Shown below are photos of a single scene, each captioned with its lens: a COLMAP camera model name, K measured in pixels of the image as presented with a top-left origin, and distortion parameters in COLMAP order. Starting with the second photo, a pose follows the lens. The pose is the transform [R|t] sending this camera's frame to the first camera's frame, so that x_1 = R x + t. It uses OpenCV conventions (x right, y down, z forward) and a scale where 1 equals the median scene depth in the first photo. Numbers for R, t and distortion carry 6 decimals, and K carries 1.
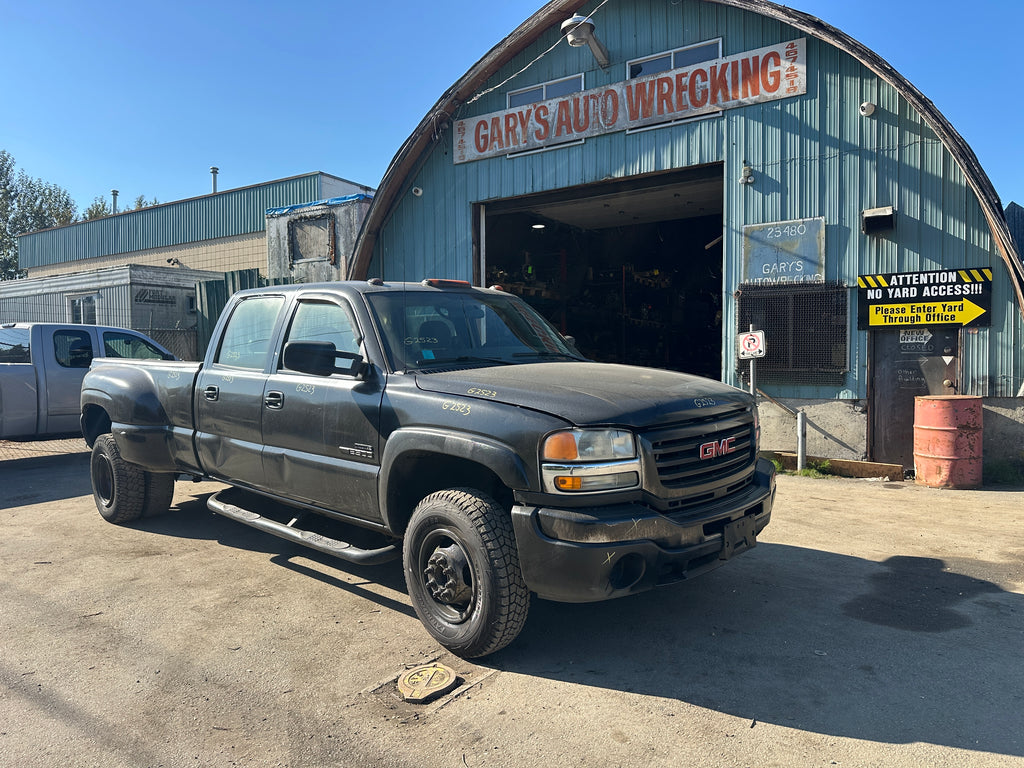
lens RADIAL K [[730.2, 0, 509.4], [0, 730.2, 372.7], [0, 0, 1]] dist [0.026860, -0.035063]
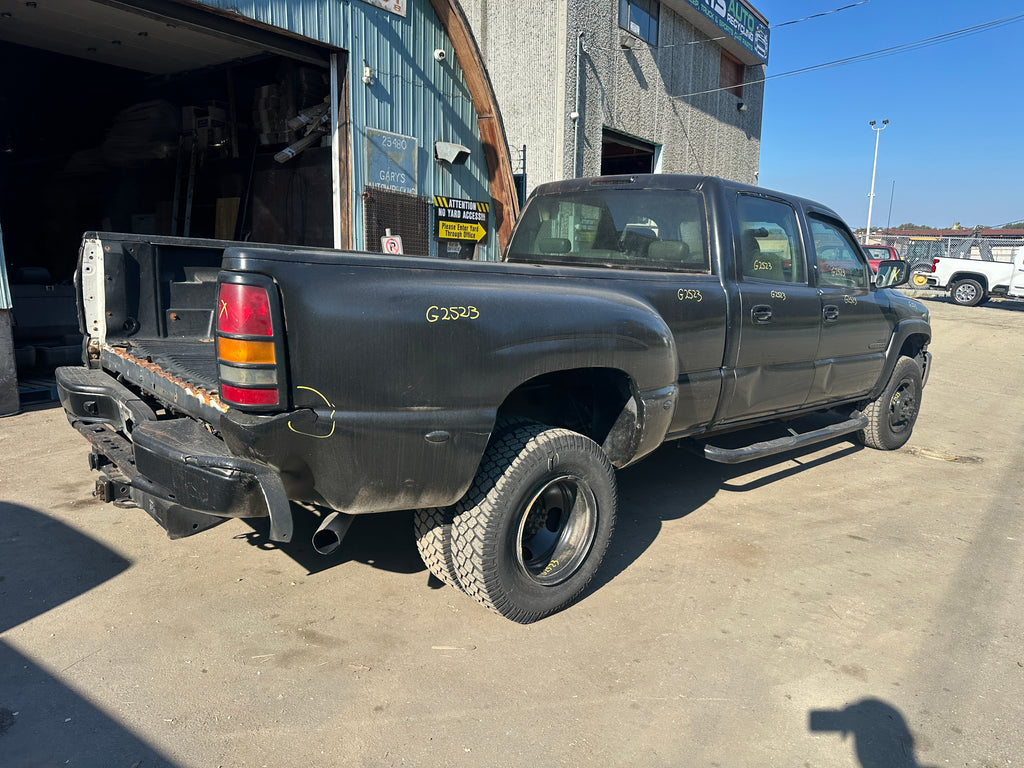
lens RADIAL K [[730.2, 0, 527.7], [0, 730.2, 385.5], [0, 0, 1]] dist [0.026860, -0.035063]
pose [[0.030371, -0.157124, 0.987112, -0.808317], [-0.013999, 0.987404, 0.157601, -0.012367], [-0.999441, -0.018605, 0.027789, 0.823918]]
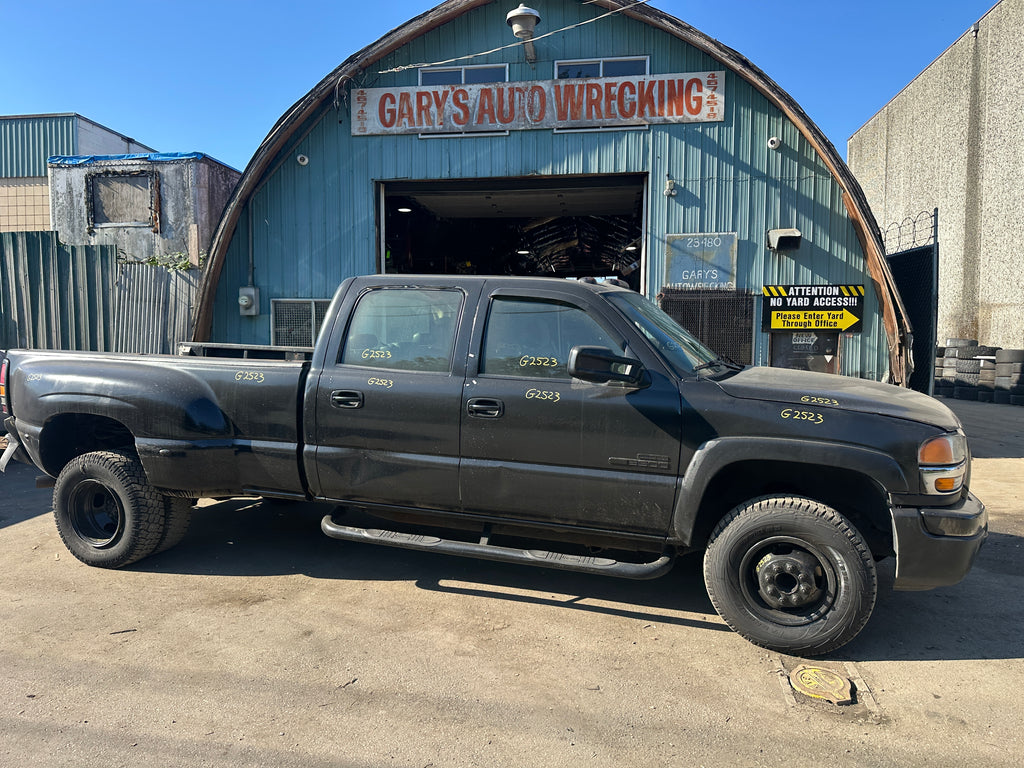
lens RADIAL K [[730.2, 0, 513.9], [0, 730.2, 378.6], [0, 0, 1]] dist [0.026860, -0.035063]
pose [[0.906006, -0.005434, 0.423230, -0.391737], [-0.007217, 0.999574, 0.028283, -0.014266], [-0.423204, -0.028679, 0.905581, 0.108339]]
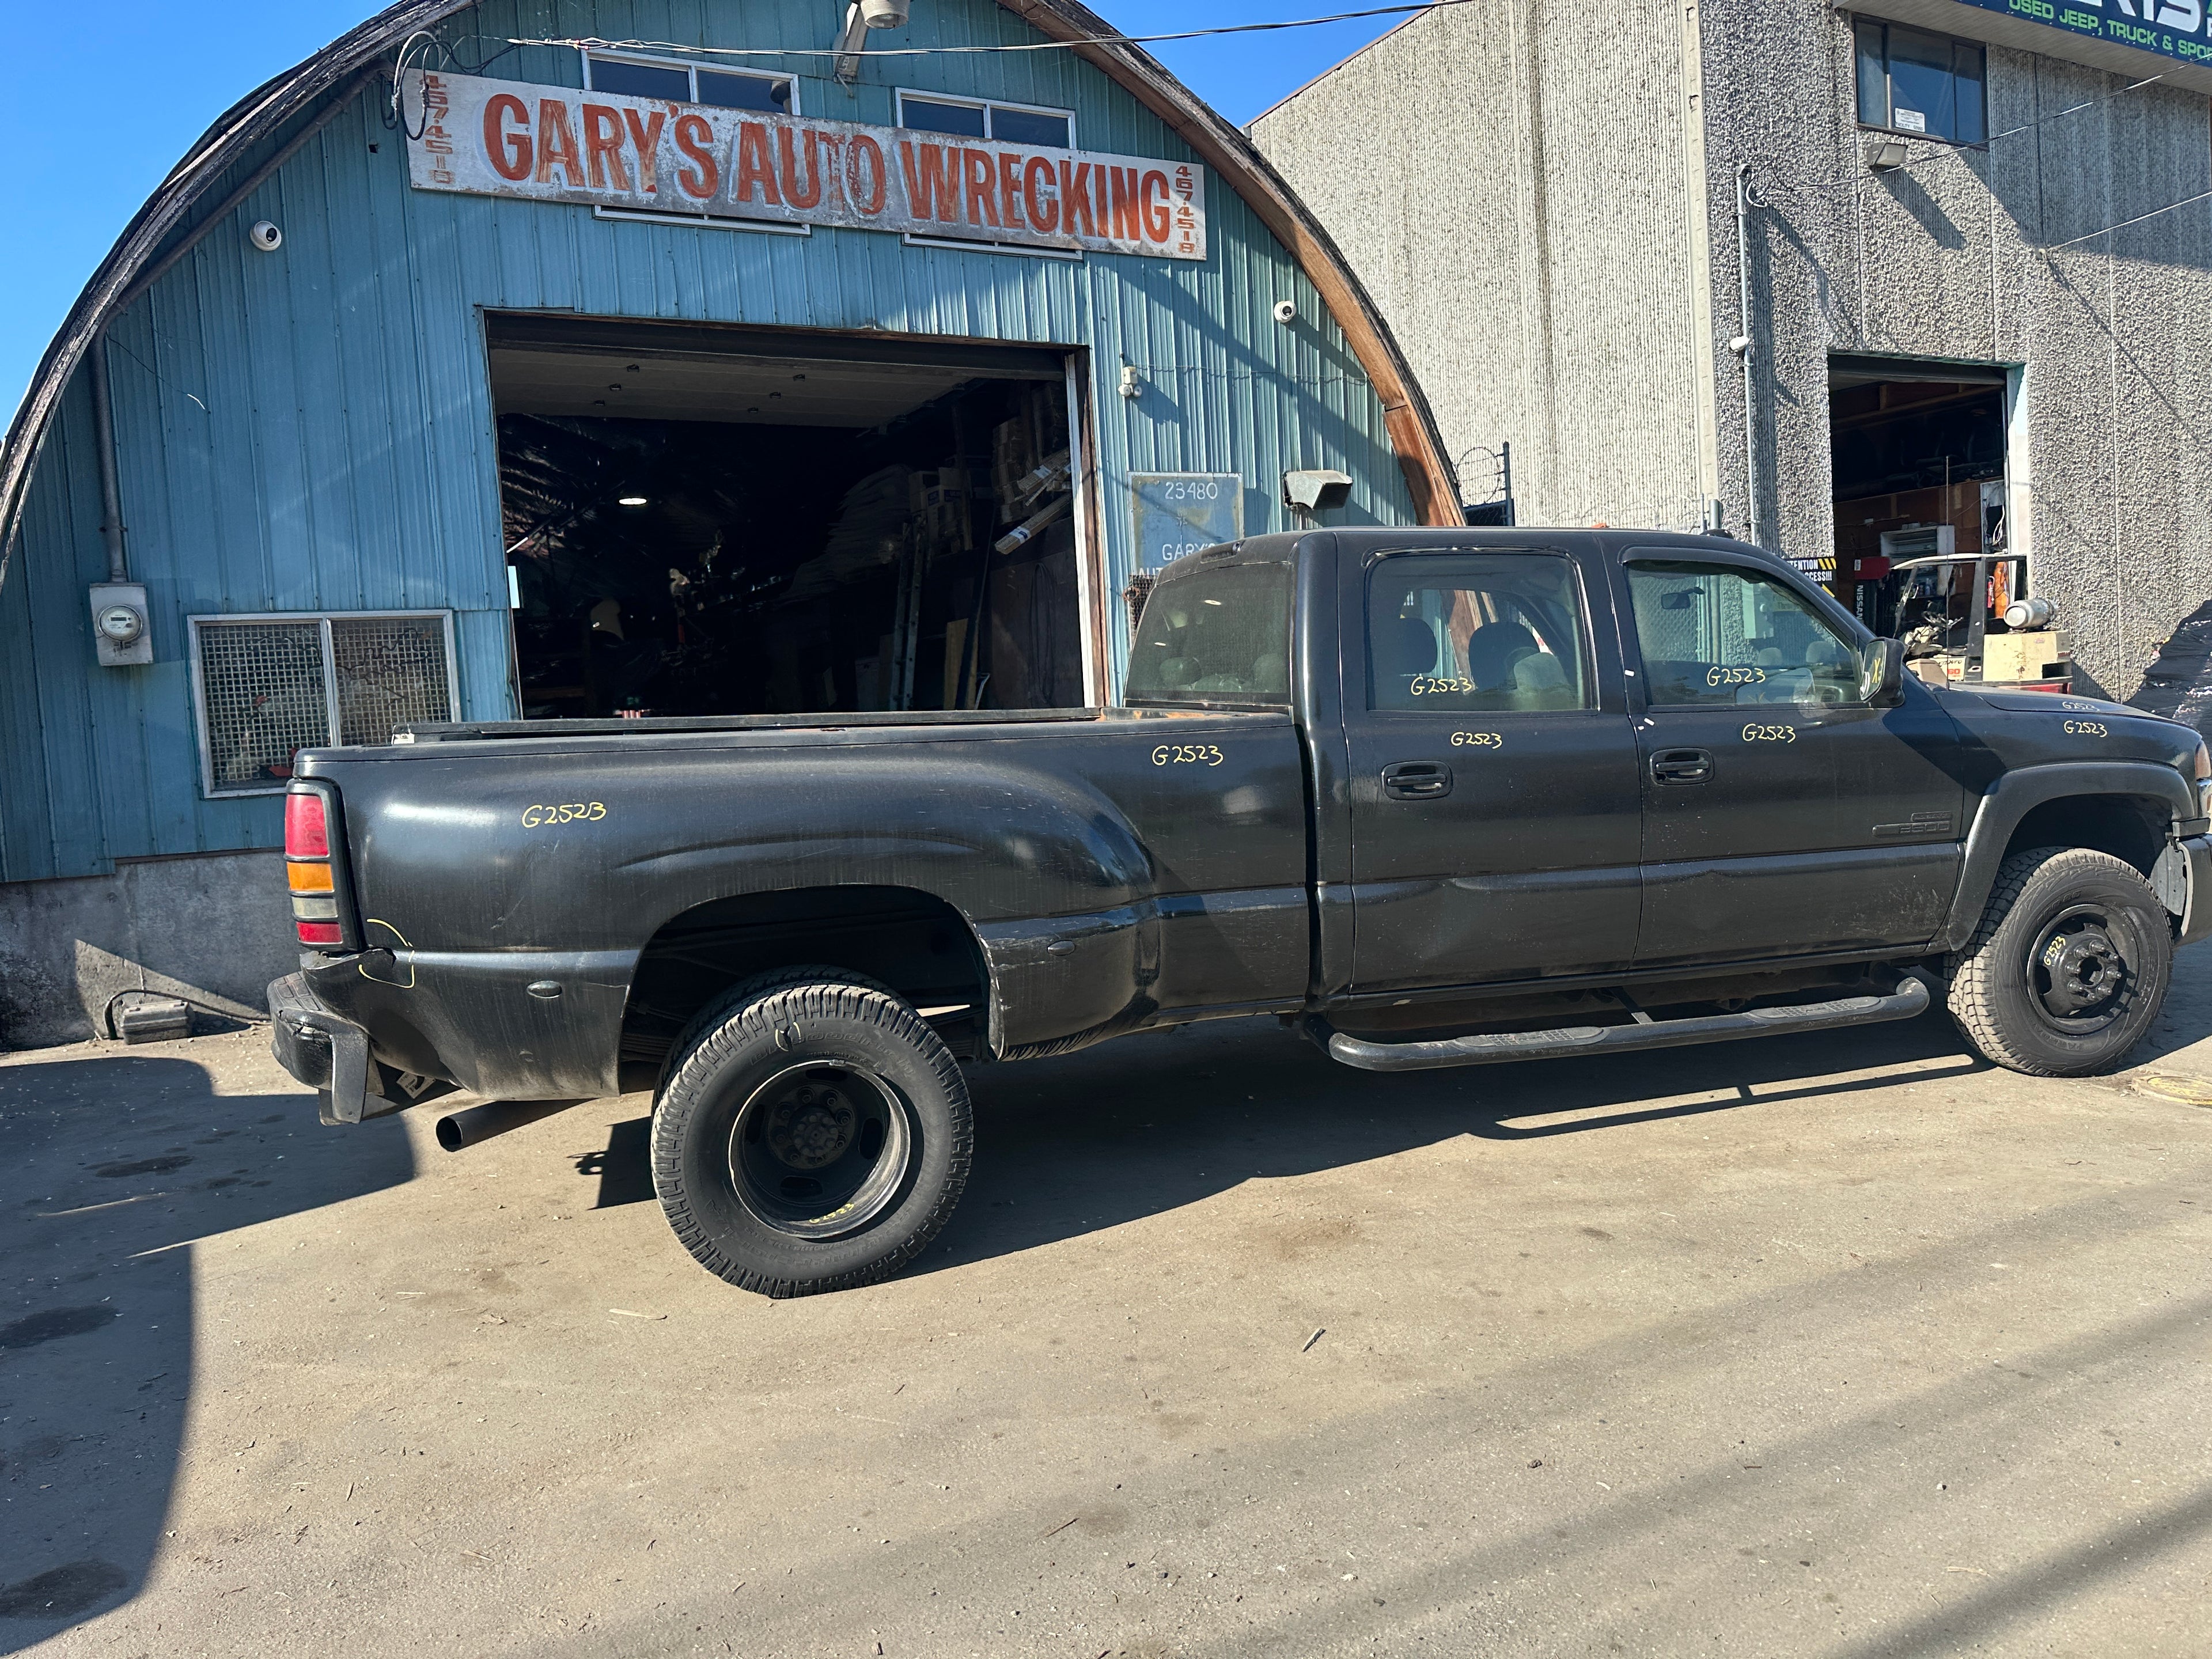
lens RADIAL K [[1577.2, 0, 1119.6], [0, 1577.2, 807.2], [0, 0, 1]] dist [0.029090, -0.037148]
pose [[0.477111, -0.077573, 0.875413, -0.839267], [0.067258, 0.996398, 0.051638, -0.009334], [-0.876265, 0.034241, 0.480610, 0.485559]]
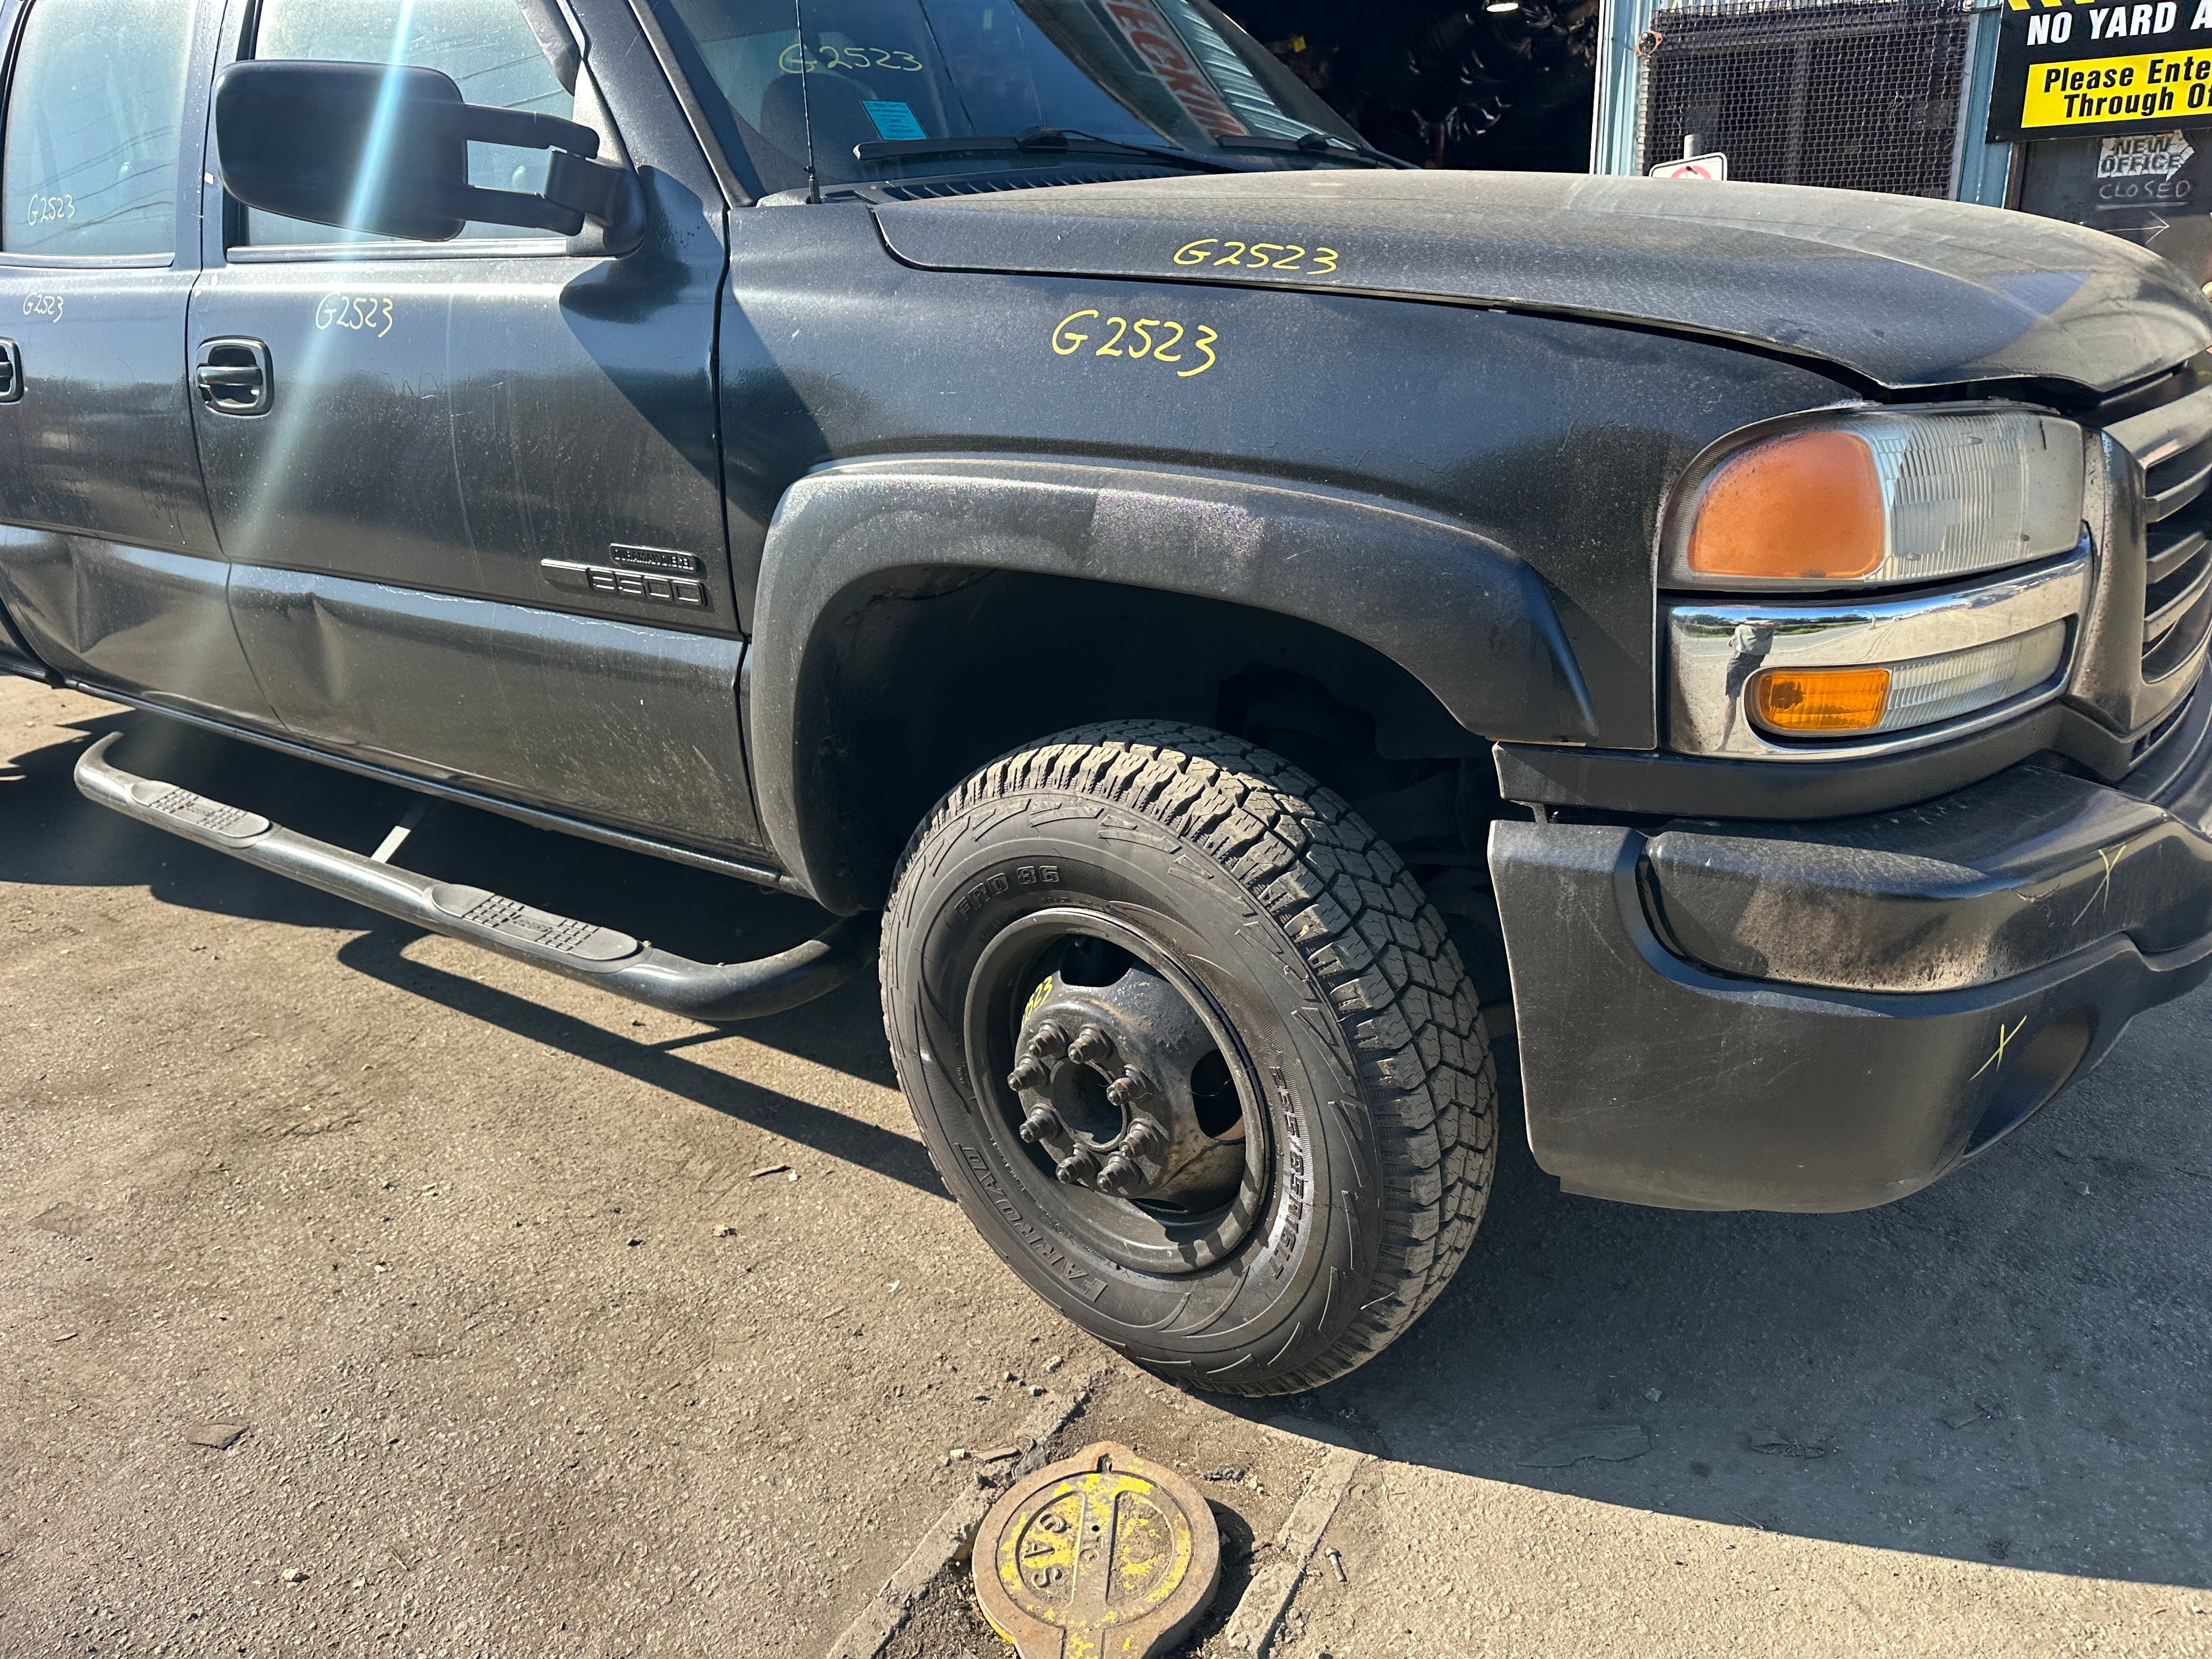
lens RADIAL K [[1577.2, 0, 1119.9], [0, 1577.2, 836.9], [0, 0, 1]] dist [0.026860, -0.035063]
pose [[0.989153, -0.073900, 0.126941, -0.063299], [0.033236, 0.954412, 0.296635, 0.021698], [-0.143076, -0.289198, 0.946517, 0.245350]]
